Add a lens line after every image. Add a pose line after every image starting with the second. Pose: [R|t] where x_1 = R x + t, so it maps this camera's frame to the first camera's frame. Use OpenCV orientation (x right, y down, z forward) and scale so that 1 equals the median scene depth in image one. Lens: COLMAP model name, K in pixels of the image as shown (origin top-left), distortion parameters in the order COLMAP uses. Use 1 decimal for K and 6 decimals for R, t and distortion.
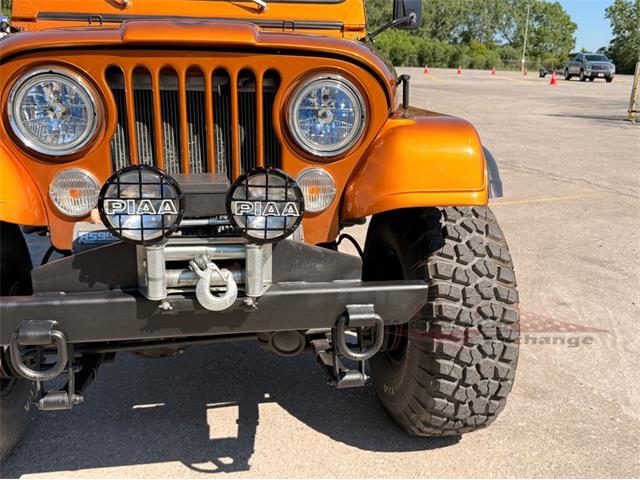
lens RADIAL K [[622.2, 0, 324.0], [0, 622.2, 244.9], [0, 0, 1]] dist [0.065635, 0.000000]
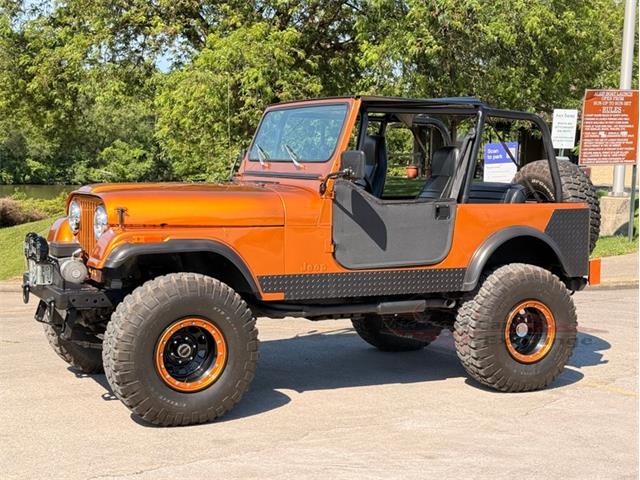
lens RADIAL K [[1055.4, 0, 324.6], [0, 1055.4, 237.7], [0, 0, 1]] dist [0.118327, 0.000000]
pose [[0.279227, 0.062142, -0.958212, 3.709384], [-0.280608, 0.959624, -0.019537, -0.294577], [0.918309, 0.274337, 0.285391, 0.624999]]
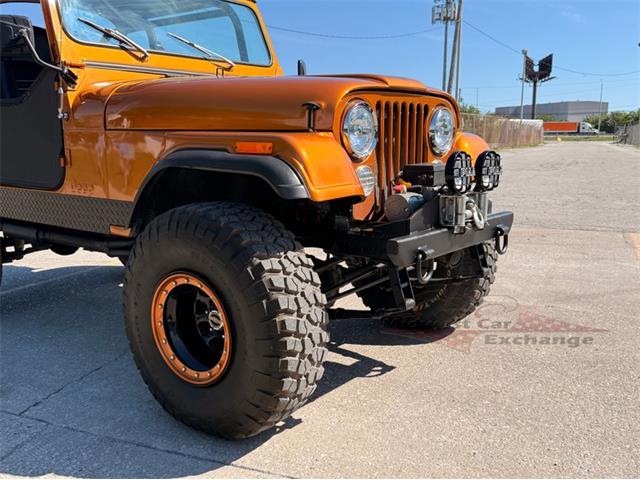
lens RADIAL K [[622.2, 0, 329.6], [0, 622.2, 239.4], [0, 0, 1]] dist [0.065635, 0.000000]
pose [[0.735085, -0.133166, 0.664768, -1.378925], [0.201741, 0.979068, -0.026954, 0.076472], [-0.647263, 0.153924, 0.746564, -0.071443]]
